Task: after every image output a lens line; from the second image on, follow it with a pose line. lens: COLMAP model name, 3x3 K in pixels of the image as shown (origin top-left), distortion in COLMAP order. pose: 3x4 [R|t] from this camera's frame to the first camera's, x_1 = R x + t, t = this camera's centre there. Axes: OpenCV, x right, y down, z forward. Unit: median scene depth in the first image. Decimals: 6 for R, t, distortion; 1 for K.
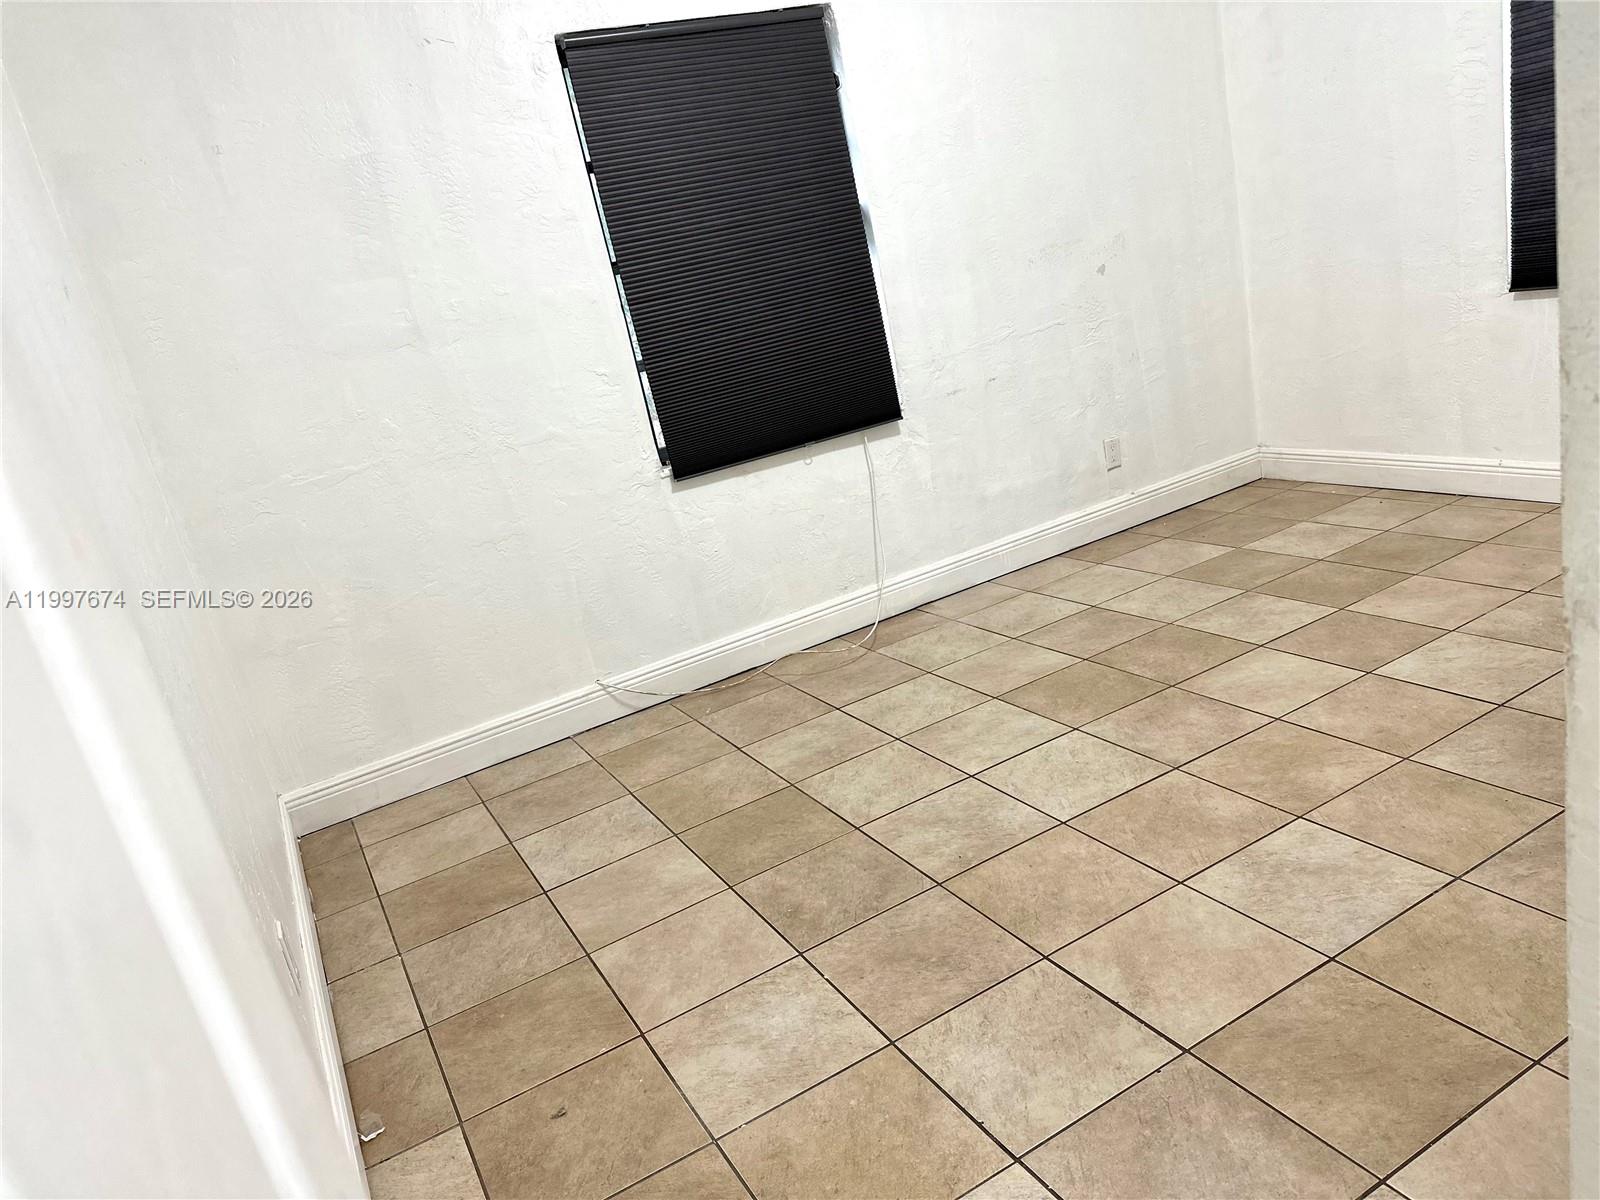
lens RADIAL K [[1124.0, 0, 807.8], [0, 1124.0, 605.4], [0, 0, 1]] dist [0.047432, -0.059472]
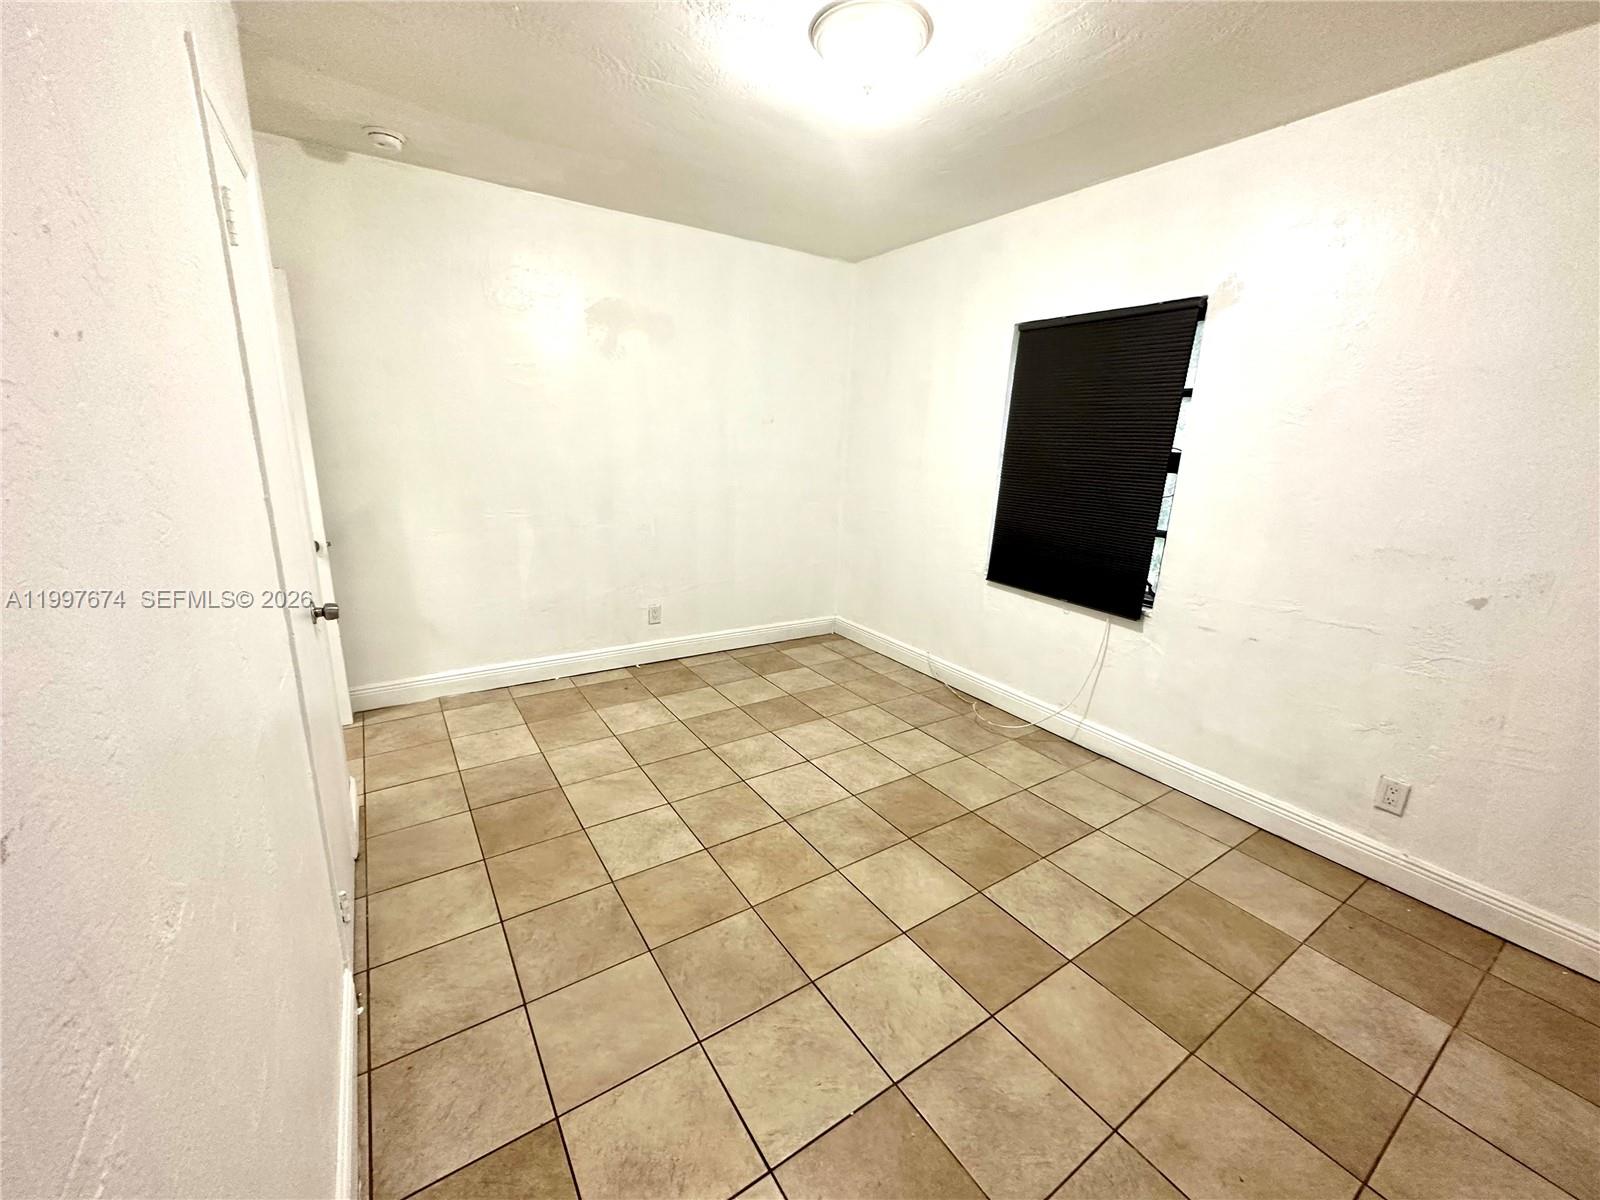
lens RADIAL K [[638.9, 0, 801.2], [0, 638.9, 598.5], [0, 0, 1]] dist [-0.005463, 0.001951]
pose [[0.080582, 0.439734, -0.894506, 0.825411], [-0.340775, 0.855501, 0.389860, -0.410819], [0.936685, 0.273409, 0.218789, 0.585997]]
